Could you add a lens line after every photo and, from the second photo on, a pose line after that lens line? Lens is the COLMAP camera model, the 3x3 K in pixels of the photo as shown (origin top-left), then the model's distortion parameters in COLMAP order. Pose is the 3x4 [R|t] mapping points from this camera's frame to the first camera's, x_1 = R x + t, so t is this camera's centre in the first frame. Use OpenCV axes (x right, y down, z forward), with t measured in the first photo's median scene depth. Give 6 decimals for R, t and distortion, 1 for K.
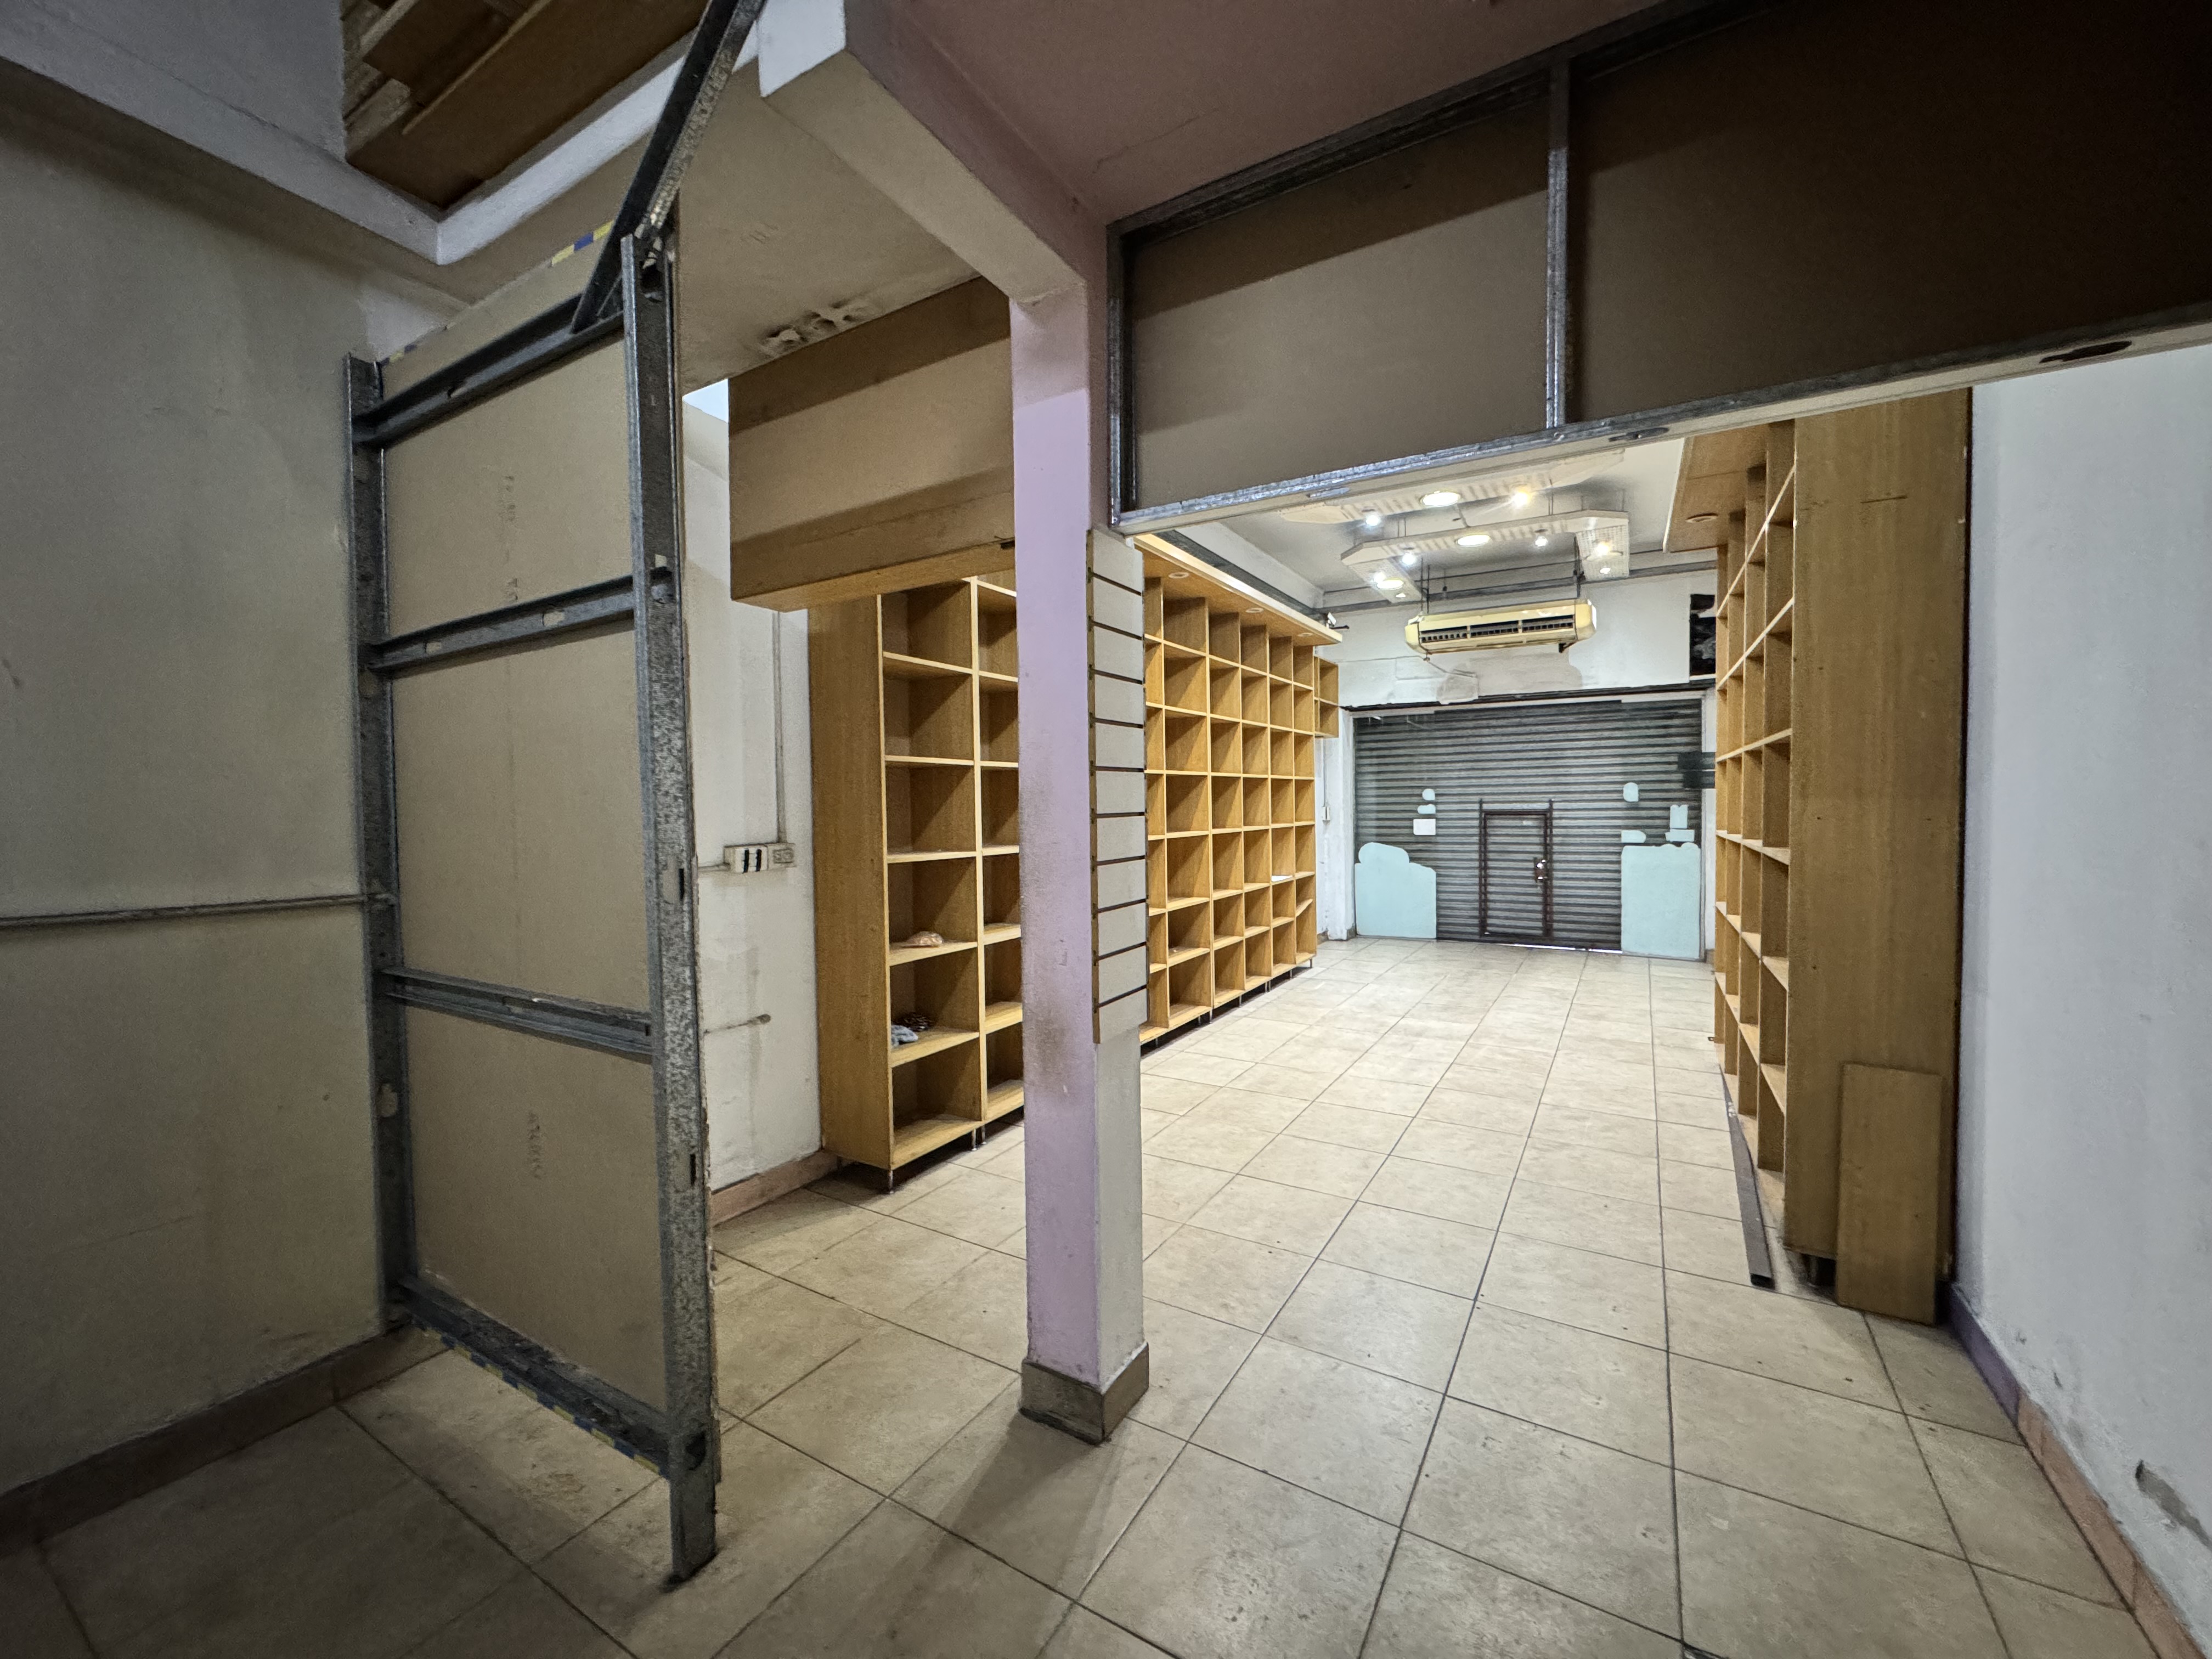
lens RADIAL K [[878.9, 0, 1103.3], [0, 878.9, 831.2], [0, 0, 1]] dist [-0.004227, 0.000084]
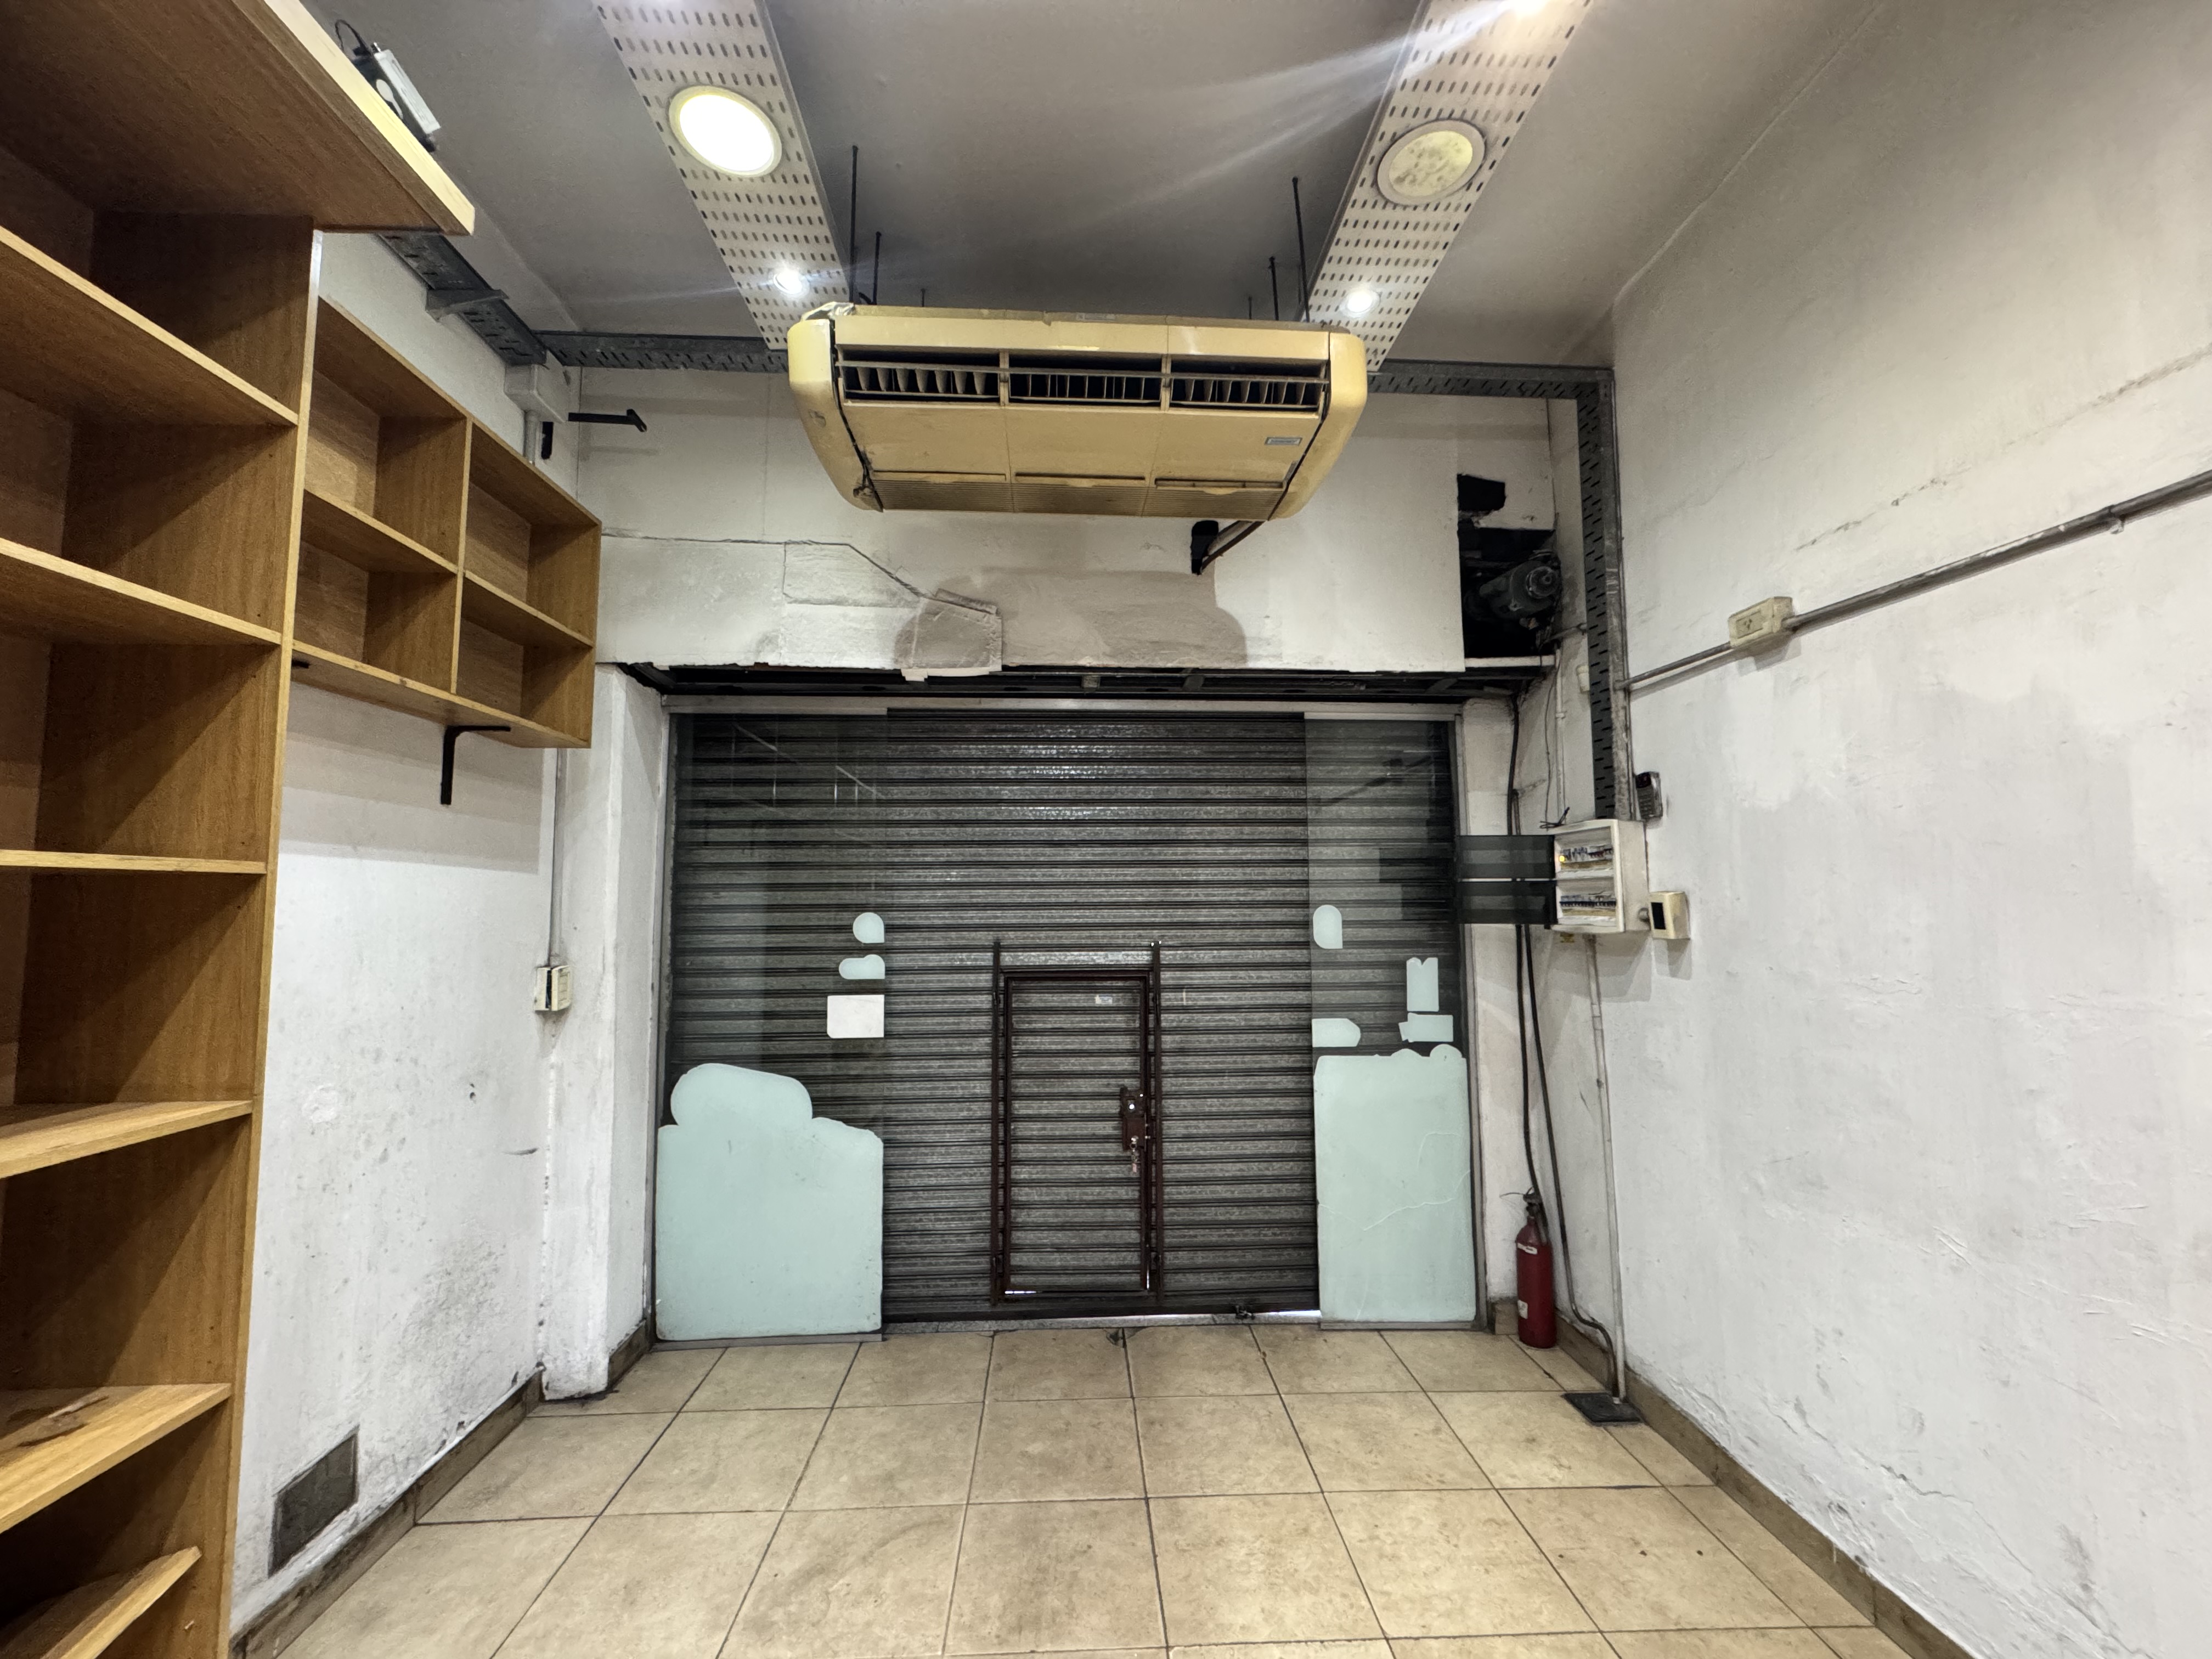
lens RADIAL K [[878.9, 0, 1103.6], [0, 878.9, 830.1], [0, 0, 1]] dist [-0.004227, 0.000084]
pose [[0.827949, 0.057429, 0.557856, 0.453577], [0.011052, 0.992879, -0.118616, -0.070458], [-0.560695, 0.104374, 0.821418, 1.184852]]
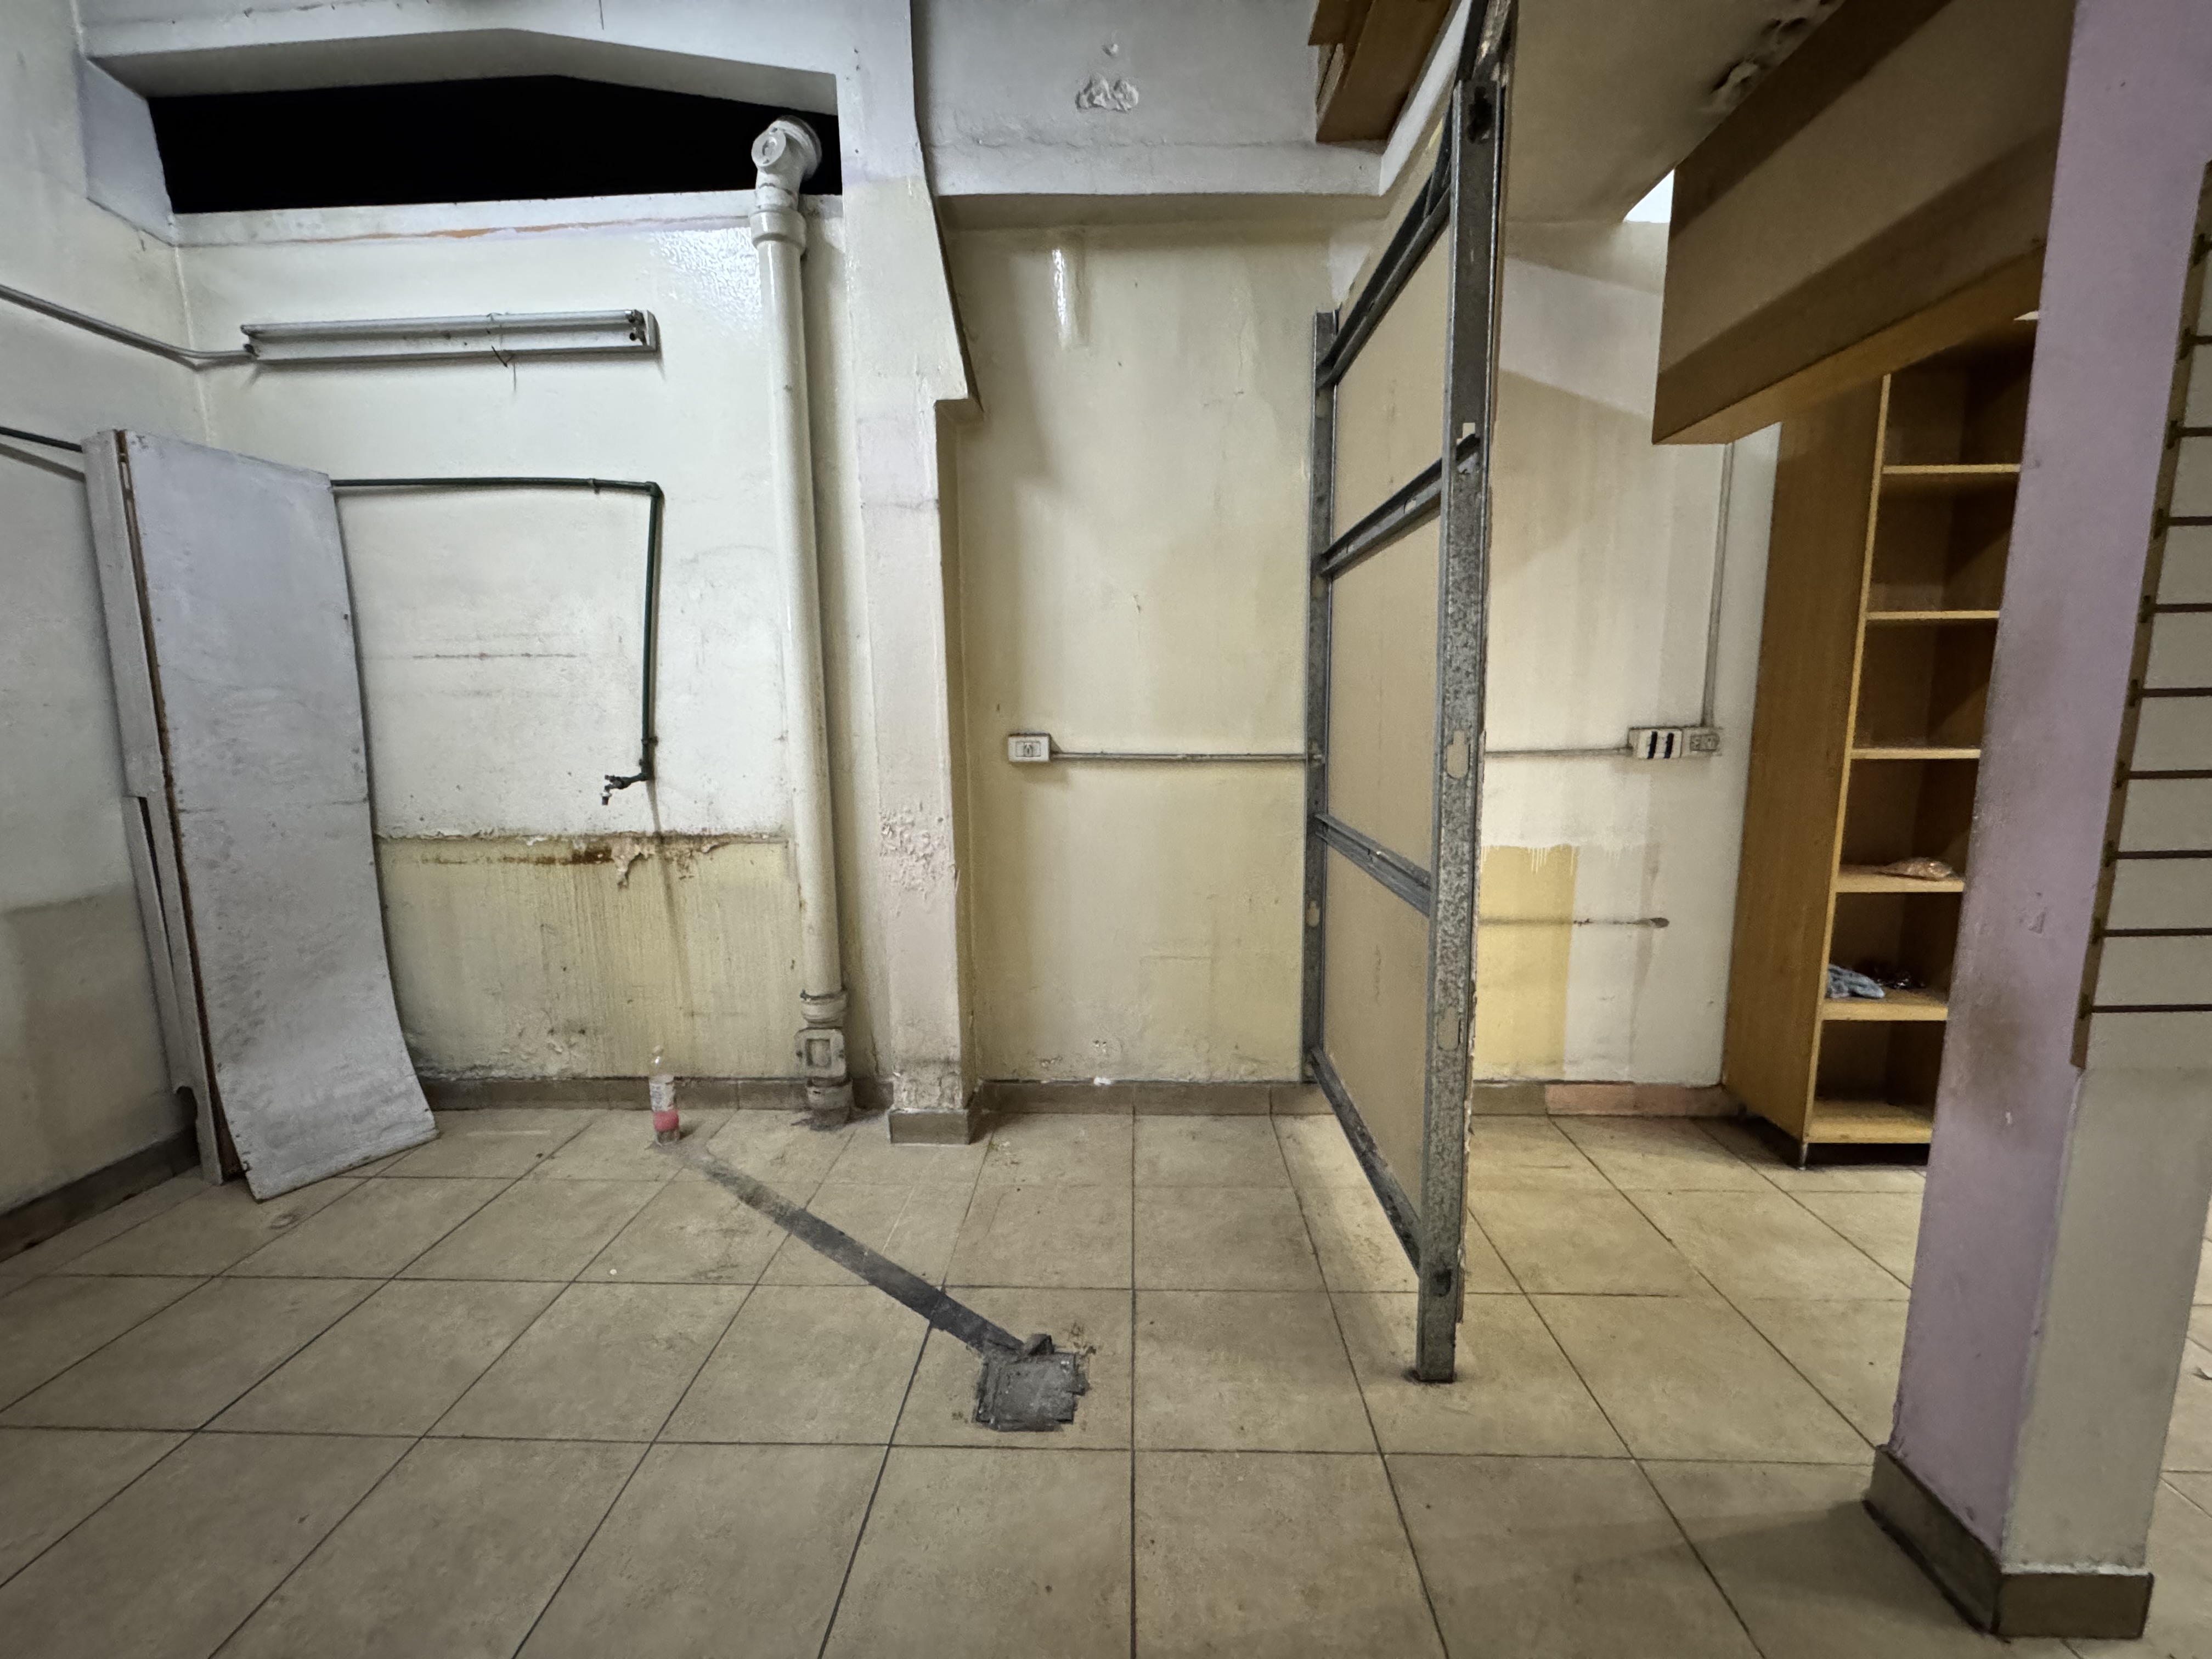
lens RADIAL K [[878.9, 0, 1104.0], [0, 878.9, 831.1], [0, 0, 1]] dist [-0.004227, 0.000084]
pose [[0.488436, 0.136434, -0.861868, 0.068036], [-0.019977, 0.989191, 0.145268, 0.000931], [0.872371, -0.053736, 0.485882, 0.047150]]
